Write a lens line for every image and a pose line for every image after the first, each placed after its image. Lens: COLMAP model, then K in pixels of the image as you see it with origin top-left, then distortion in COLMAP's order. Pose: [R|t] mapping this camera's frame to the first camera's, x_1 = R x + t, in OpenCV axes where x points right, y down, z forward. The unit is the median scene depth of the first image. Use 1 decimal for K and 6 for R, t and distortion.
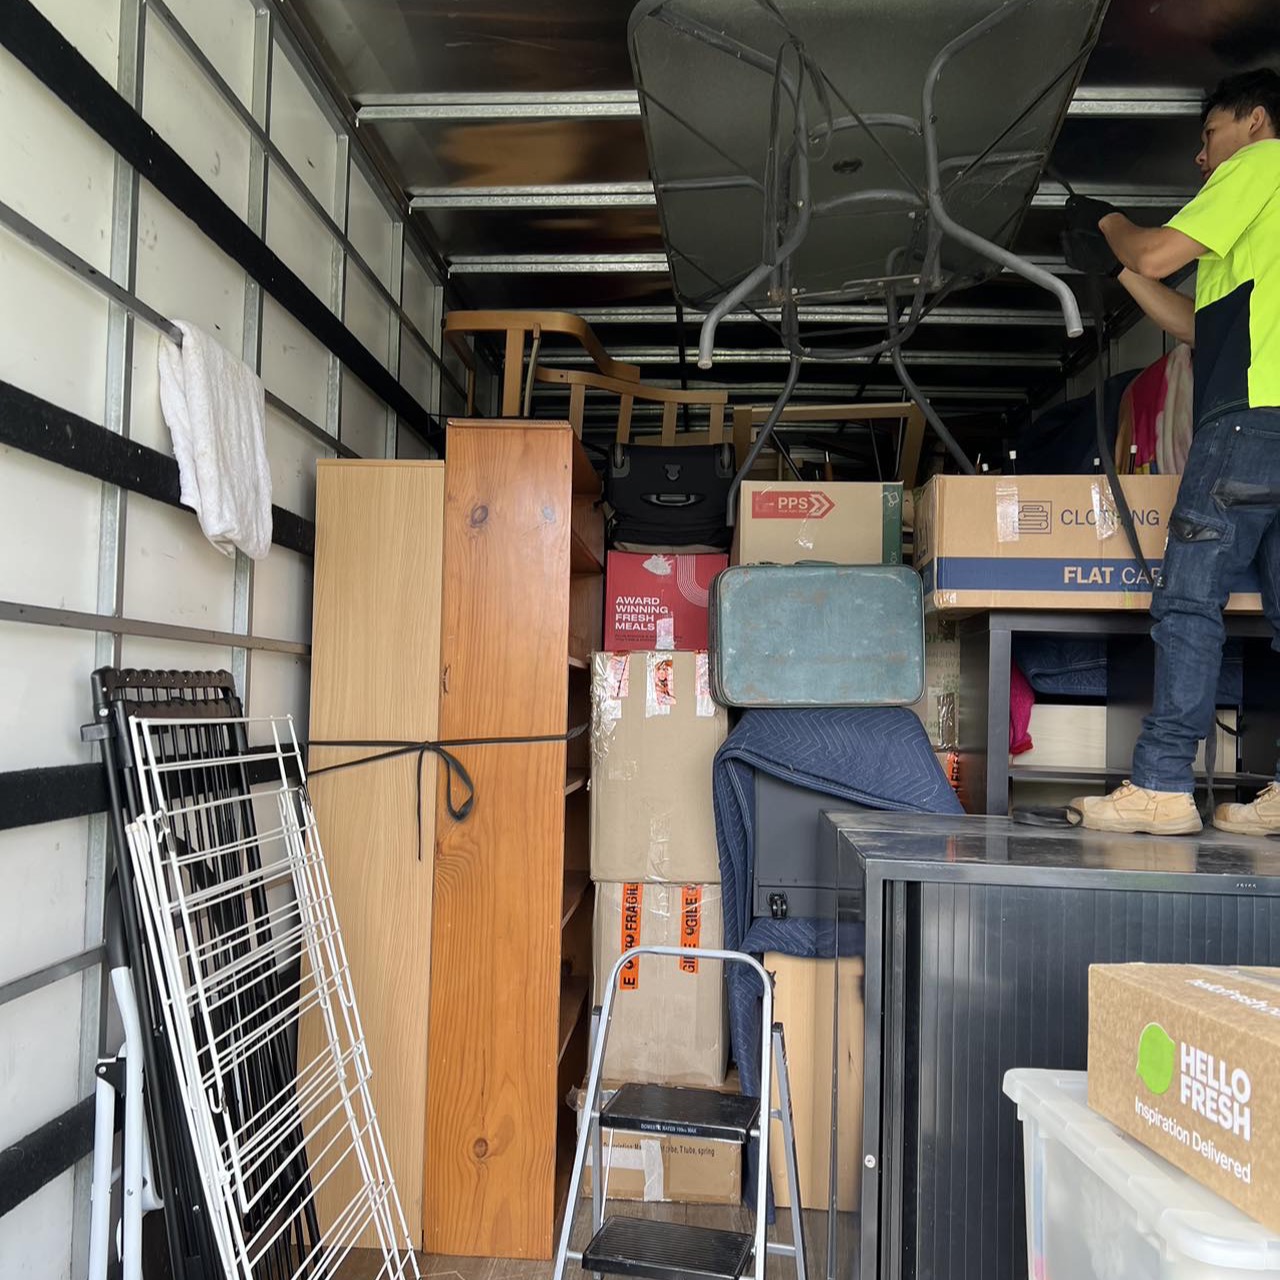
lens RADIAL K [[1235.3, 0, 505.7], [0, 1235.3, 608.0], [0, 0, 1]] dist [0.084369, -0.110535]
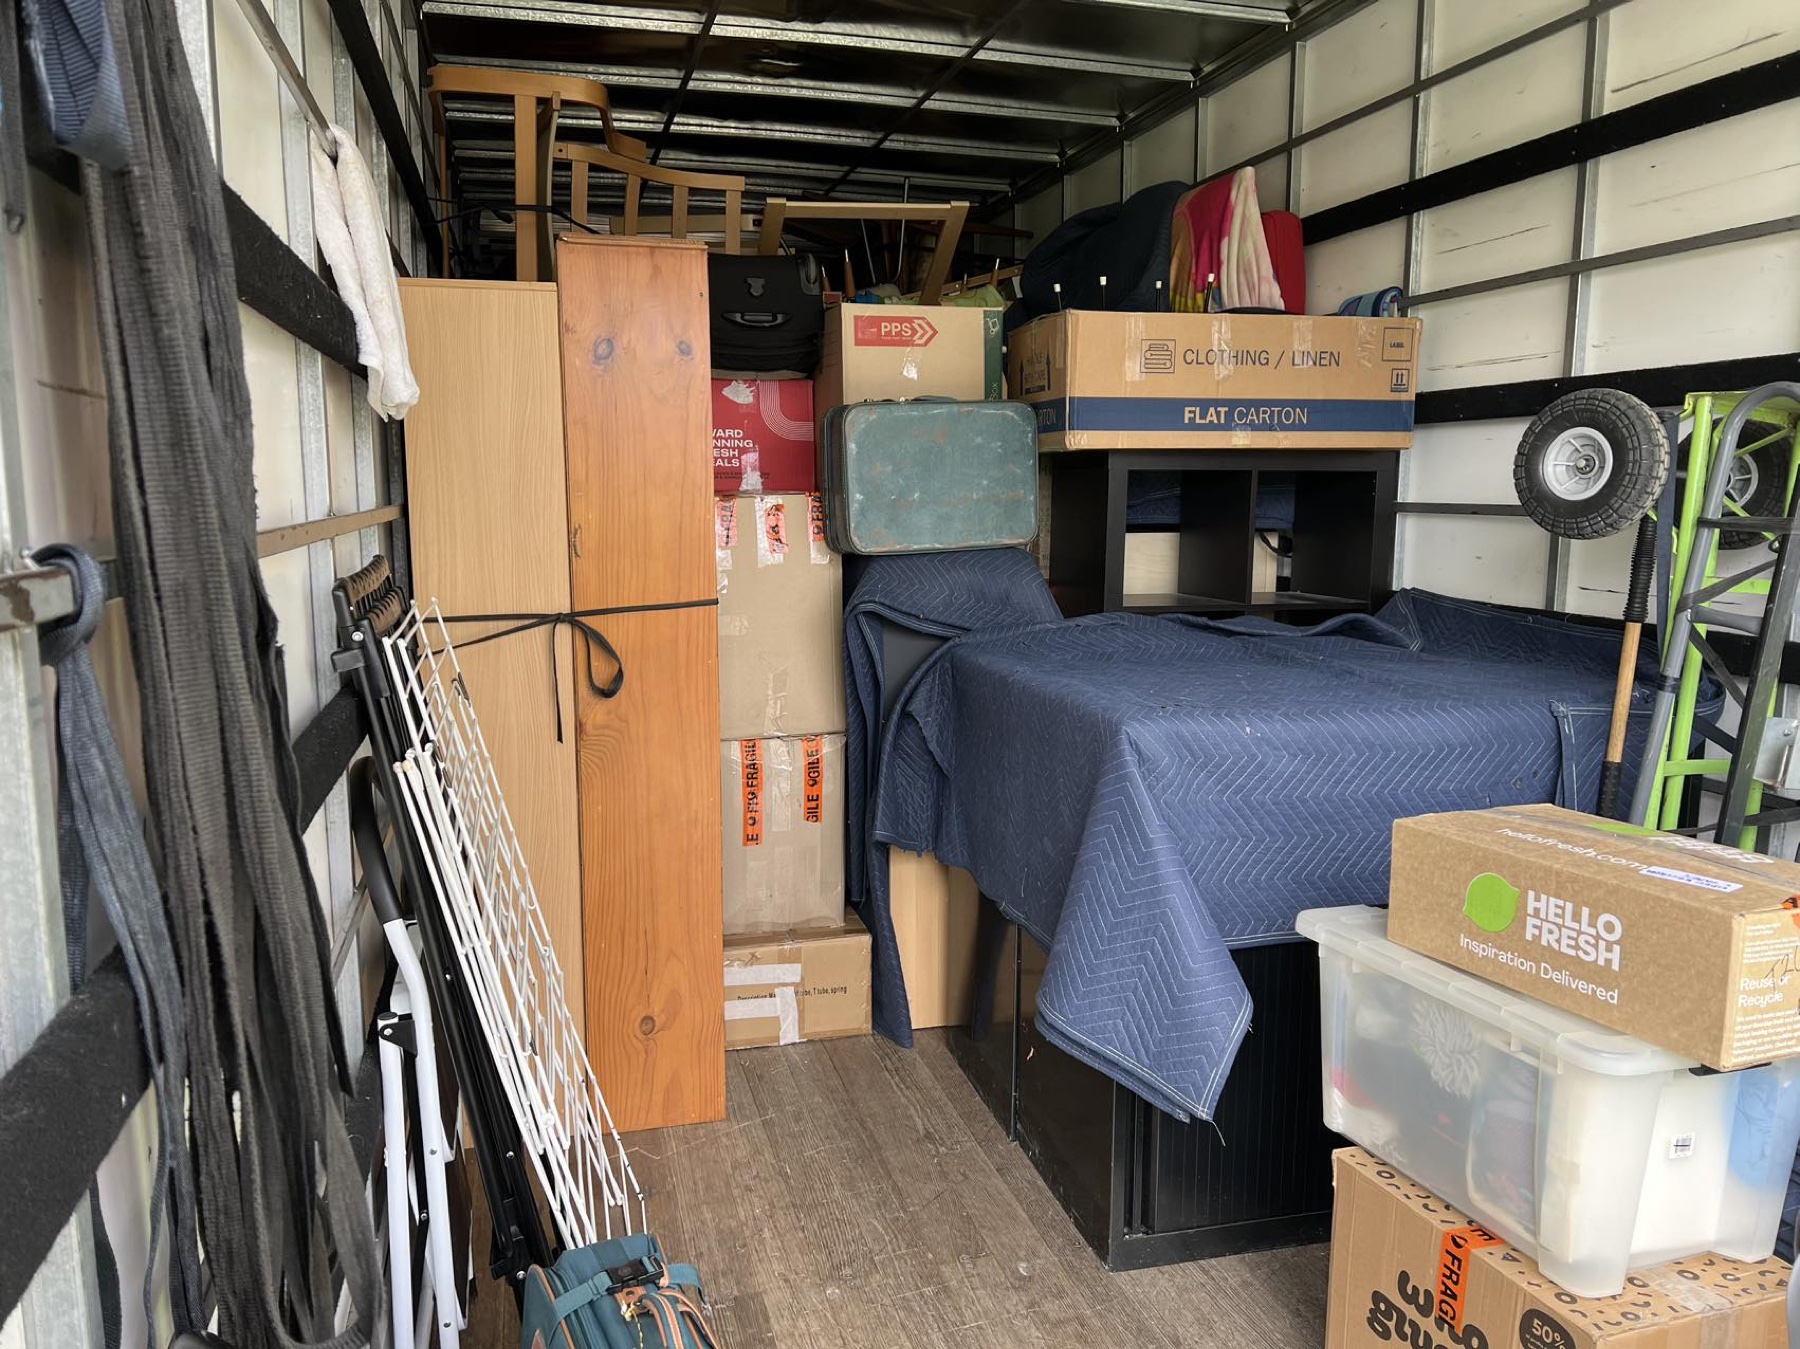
lens RADIAL K [[1325.6, 0, 900.0], [0, 1325.6, 674.5], [0, 0, 1]] dist [0.103212, -0.253881]
pose [[0.948154, -0.067306, 0.310601, -0.130919], [0.006388, 0.981156, 0.193112, -0.031754], [-0.317746, -0.181116, 0.930717, 0.022533]]
